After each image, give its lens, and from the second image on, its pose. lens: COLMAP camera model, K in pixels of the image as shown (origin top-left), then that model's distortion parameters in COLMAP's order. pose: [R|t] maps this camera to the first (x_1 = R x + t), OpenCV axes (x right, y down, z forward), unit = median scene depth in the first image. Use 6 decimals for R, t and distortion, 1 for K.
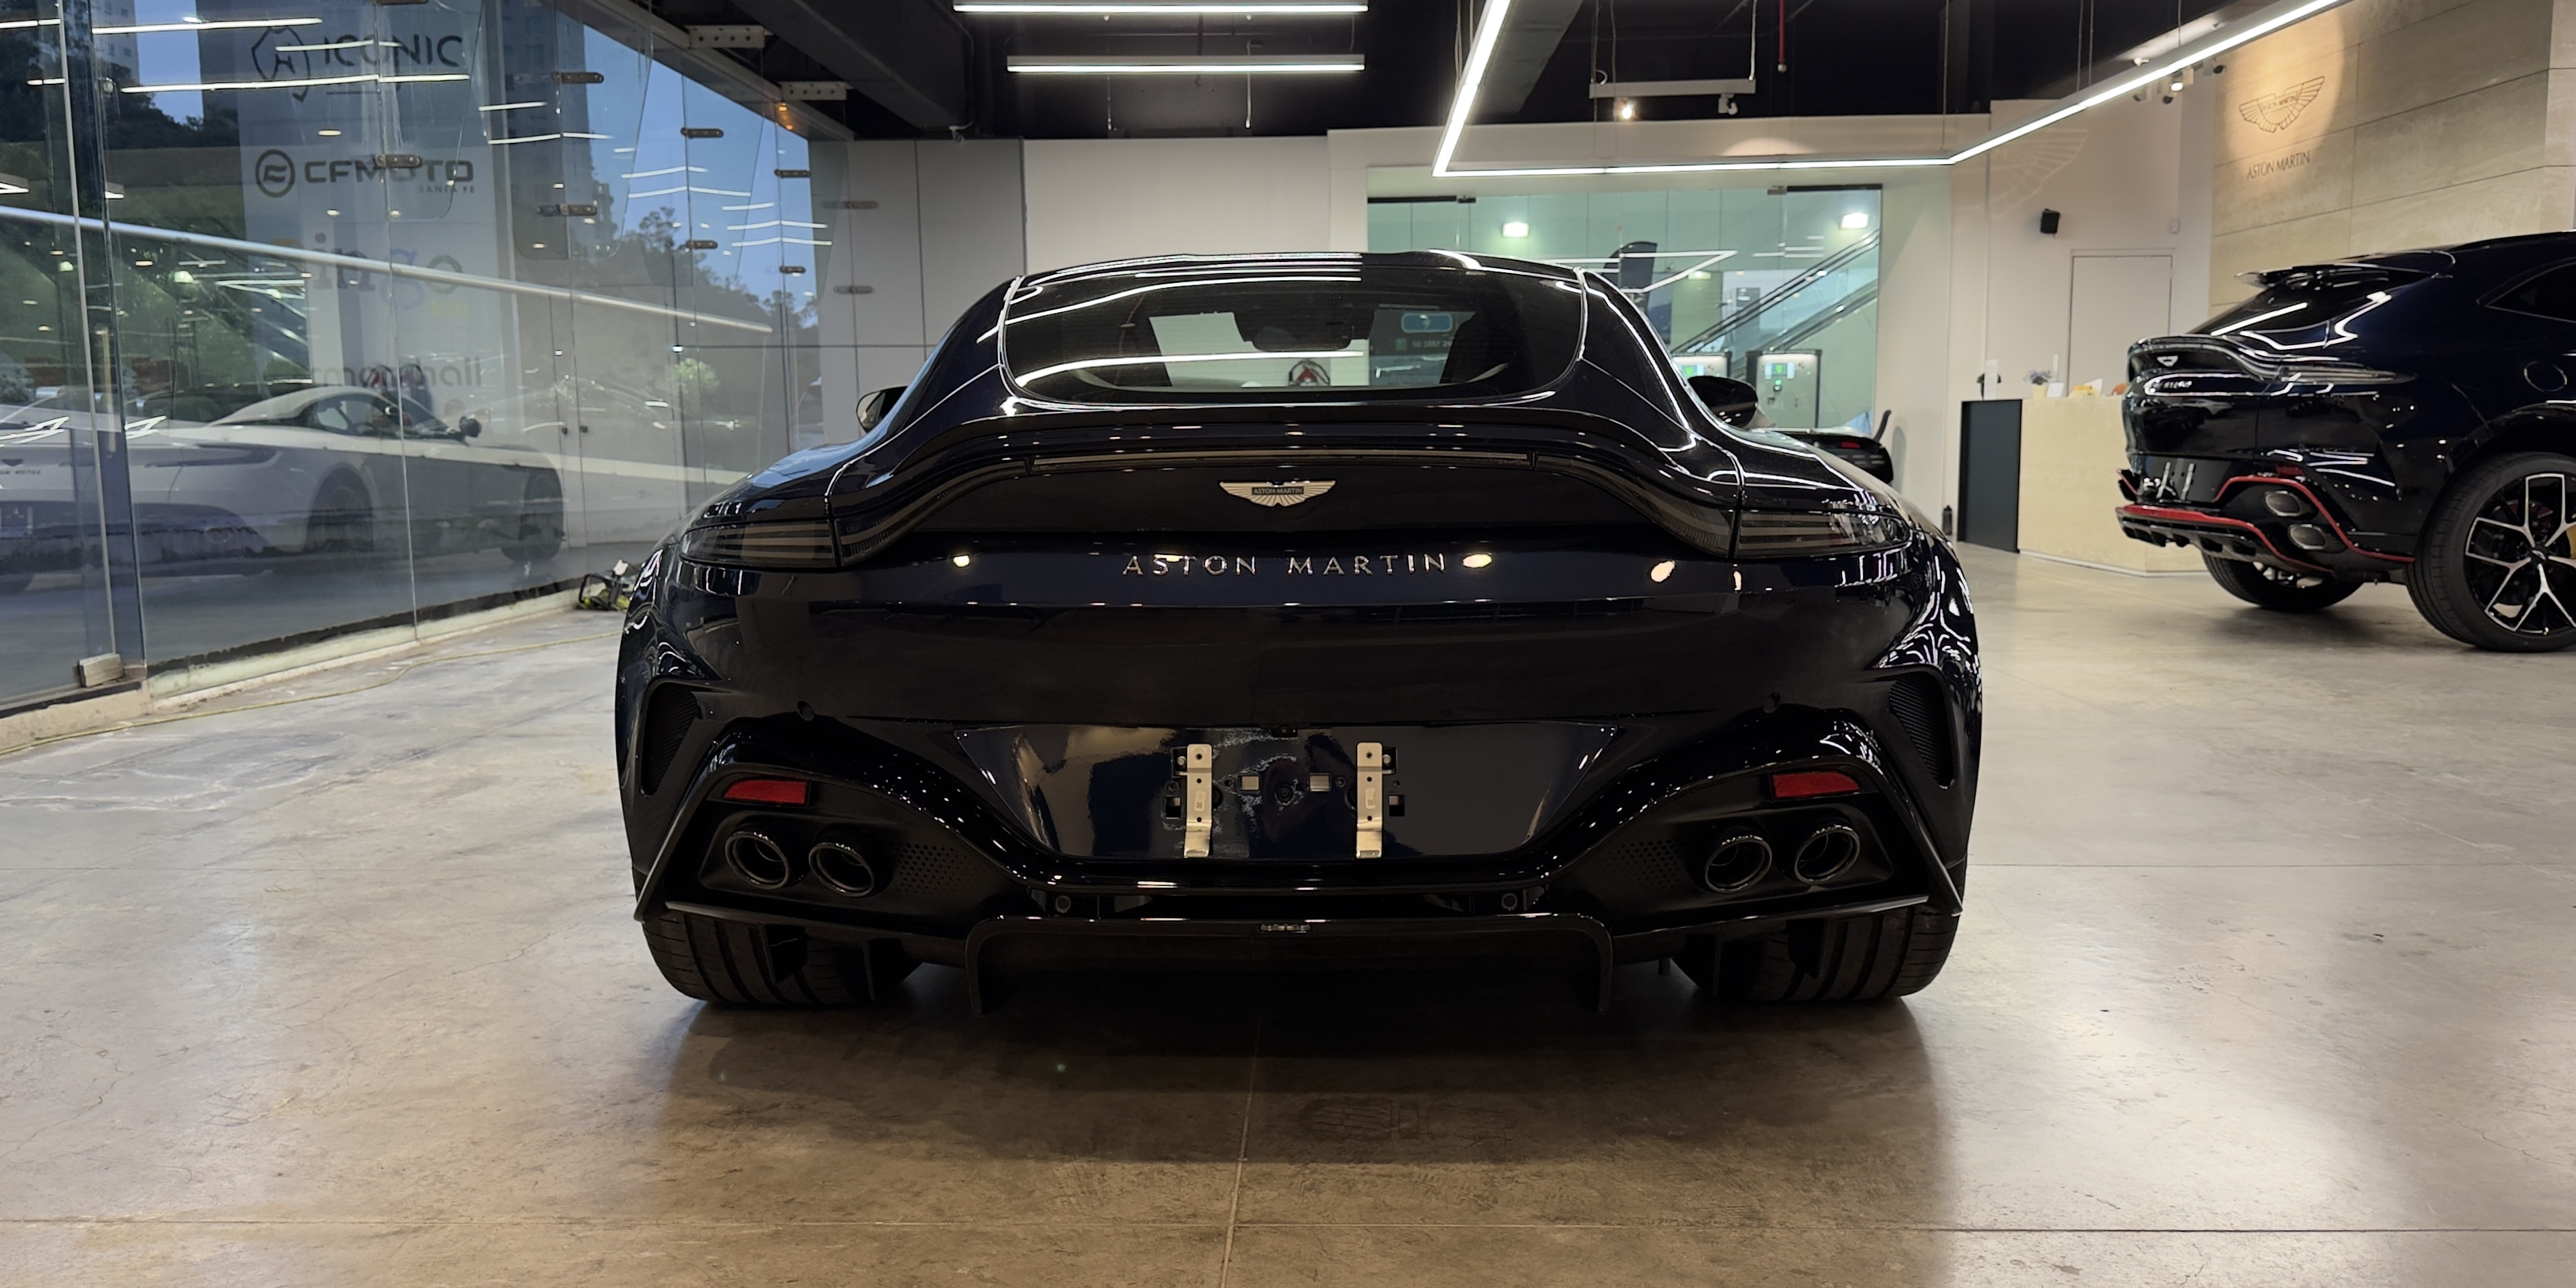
lens RADIAL K [[1868.8, 0, 1221.6], [0, 1868.8, 691.7], [0, 0, 1]] dist [0.186226, -0.370690]
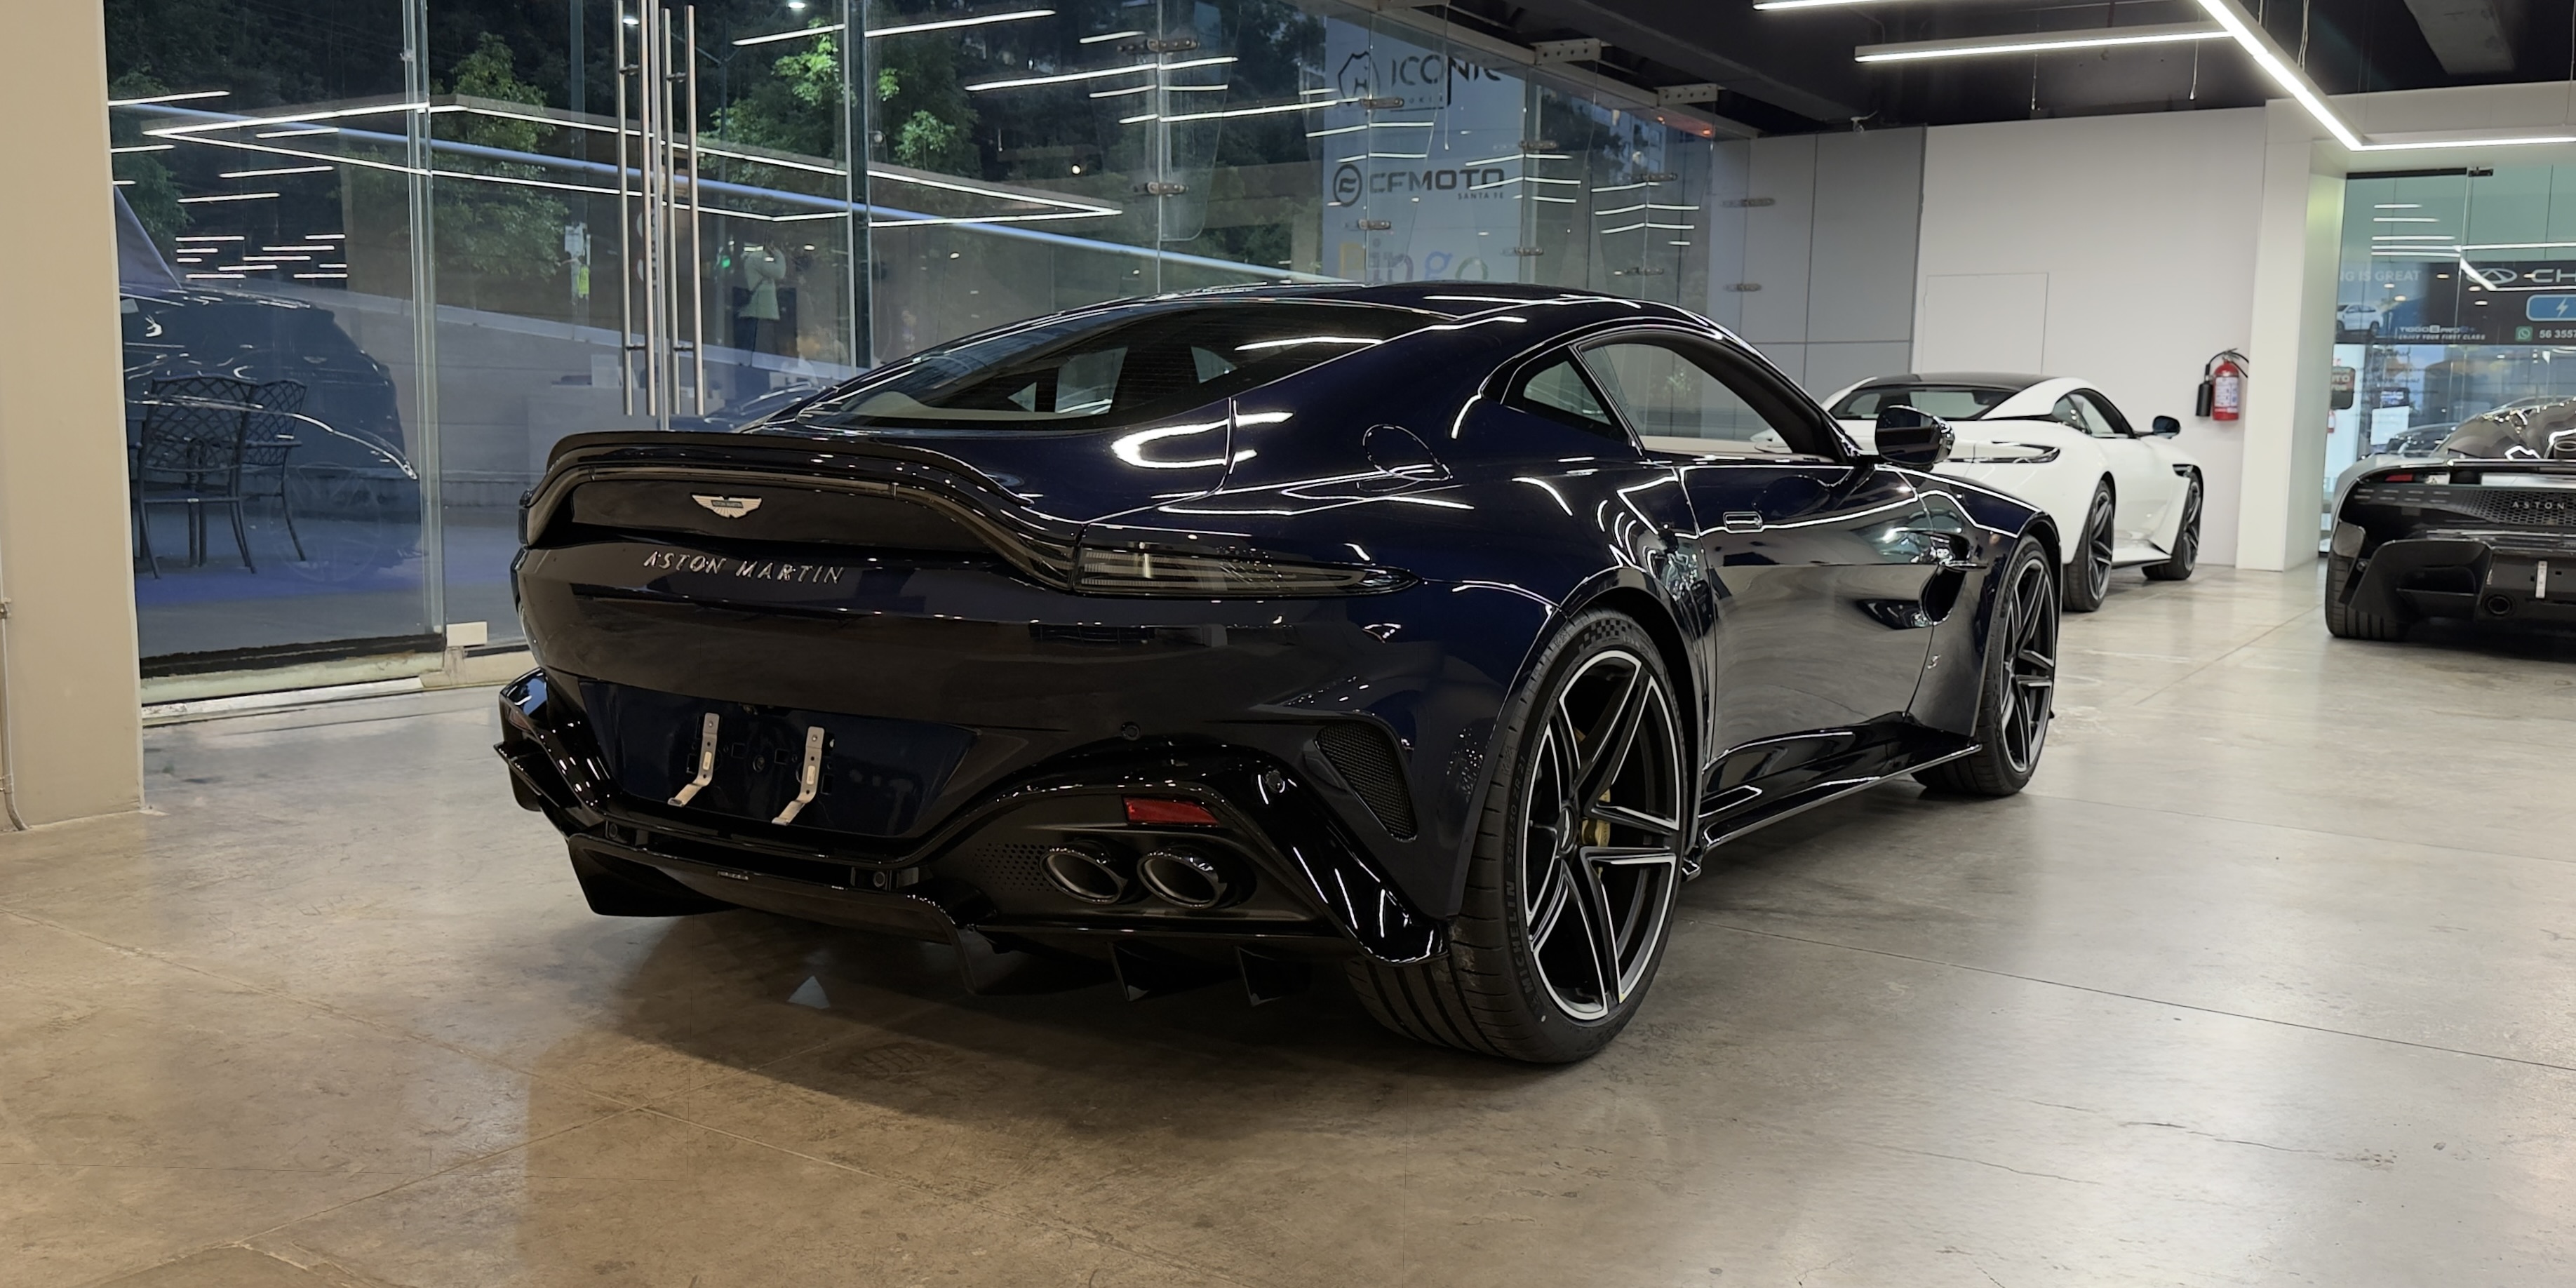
lens RADIAL K [[1940.0, 0, 1470.0], [0, 1940.0, 691.6], [0, 0, 1]] dist [0.210781, -0.424401]
pose [[0.869126, 0.099221, -0.484536, 0.947852], [-0.098382, 0.994776, 0.027235, -0.062836], [0.484707, 0.023999, 0.874347, 0.123547]]
